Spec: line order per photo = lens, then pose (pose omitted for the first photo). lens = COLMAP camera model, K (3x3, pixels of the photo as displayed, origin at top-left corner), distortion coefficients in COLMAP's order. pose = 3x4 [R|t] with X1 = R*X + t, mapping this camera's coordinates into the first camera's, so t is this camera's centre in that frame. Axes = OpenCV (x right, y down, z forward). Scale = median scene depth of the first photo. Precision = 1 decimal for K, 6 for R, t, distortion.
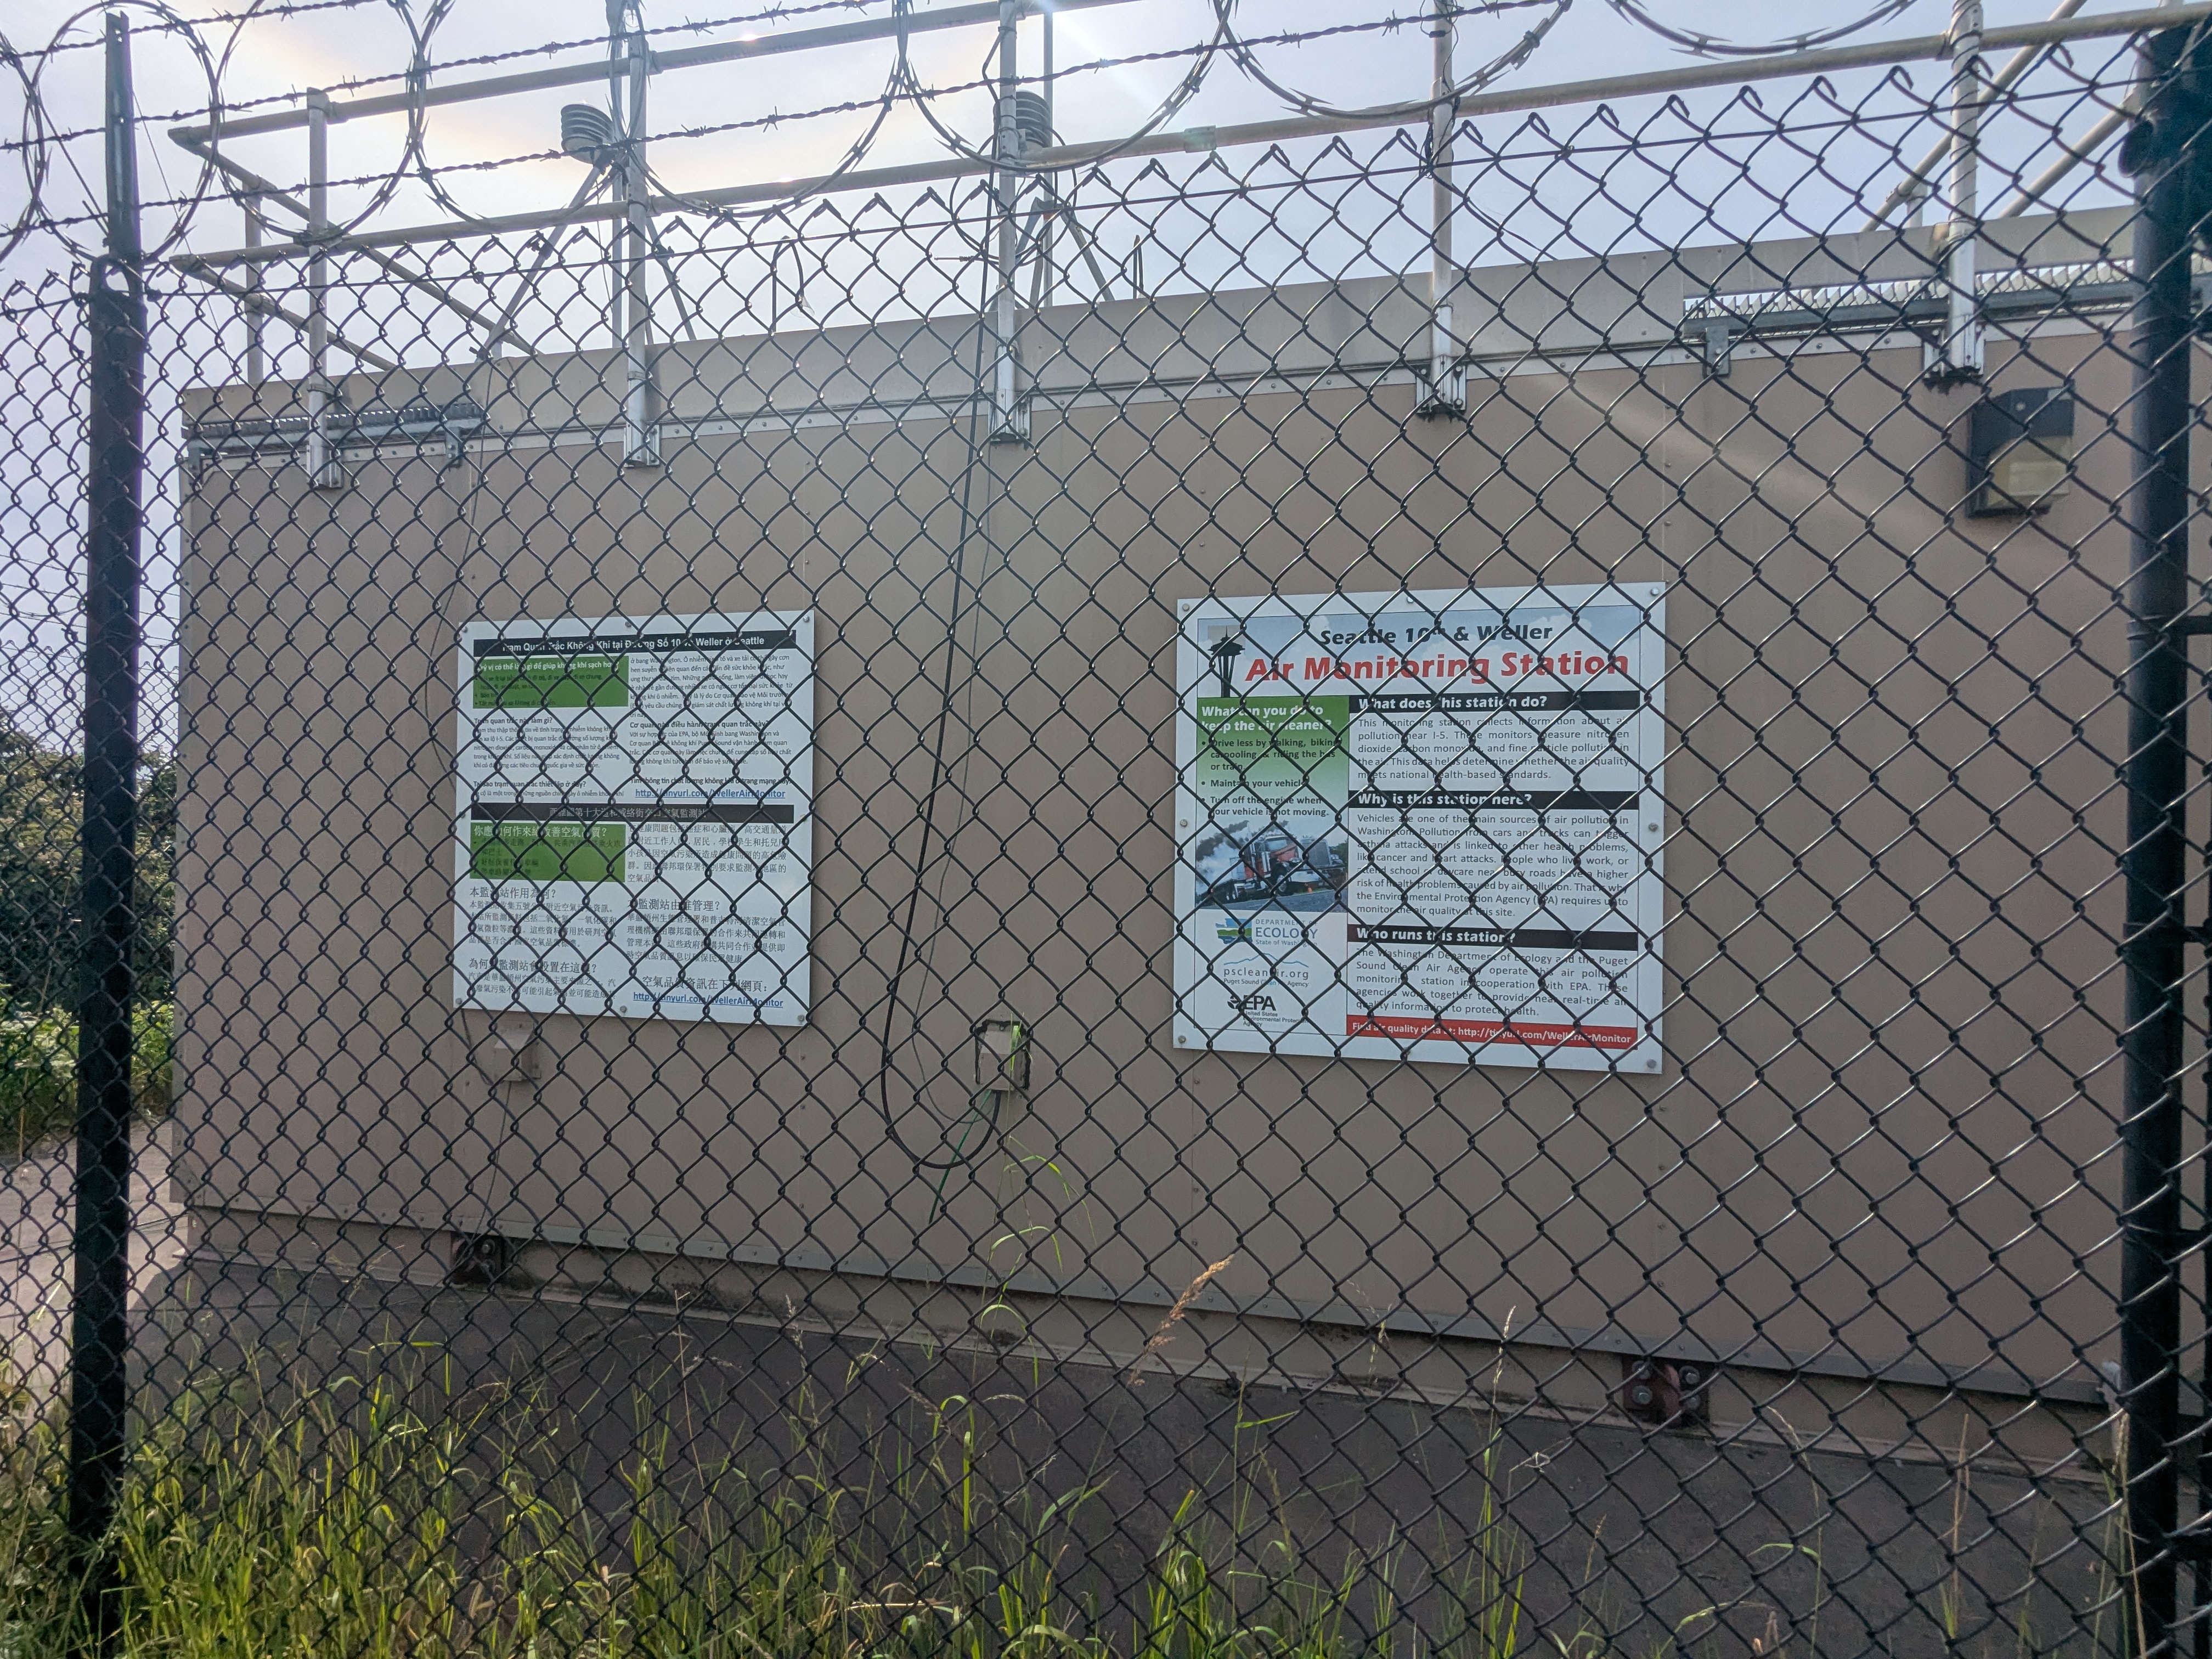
lens RADIAL K [[1051.8, 0, 1104.0], [0, 1051.8, 819.5], [0, 0, 1]] dist [0.000293, 0.000318]
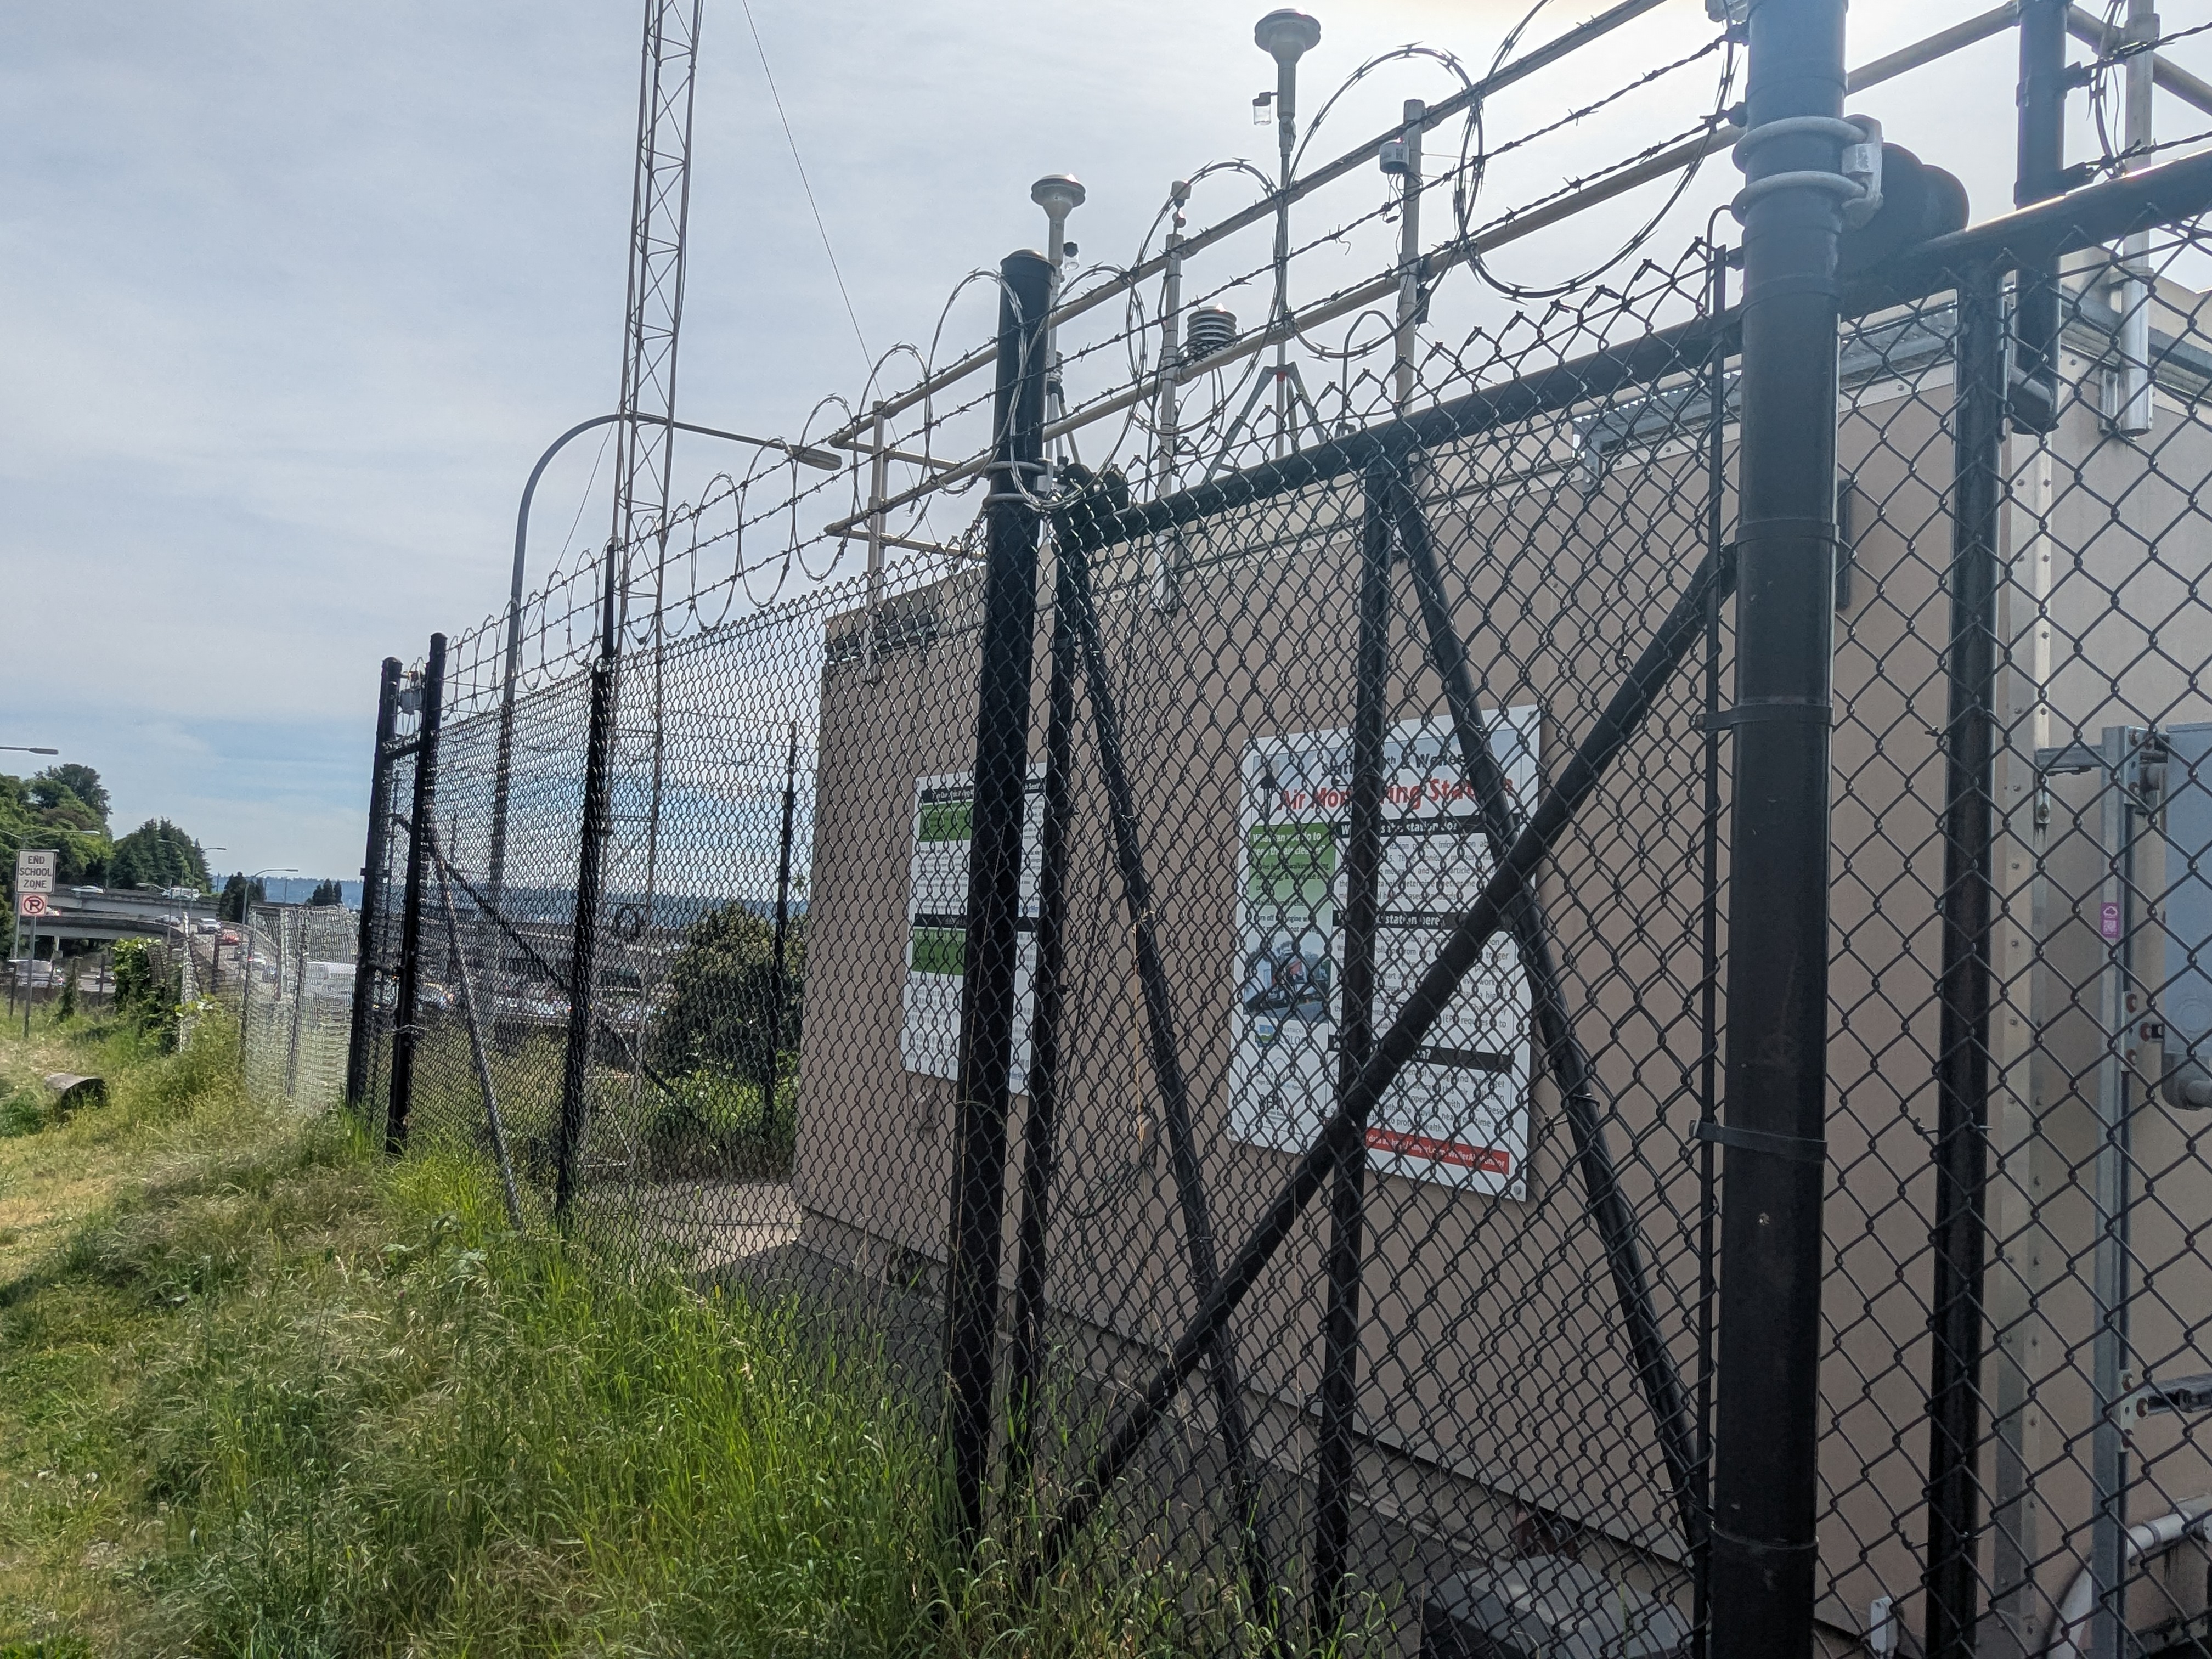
lens RADIAL K [[1716.6, 0, 1101.2], [0, 1716.6, 816.3], [0, 0, 1]] dist [-0.000906, 0.001232]
pose [[0.701524, -0.024490, -0.712225, 1.078701], [-0.038174, 0.996683, -0.071871, 0.008470], [0.711622, 0.077607, 0.698263, -0.342358]]
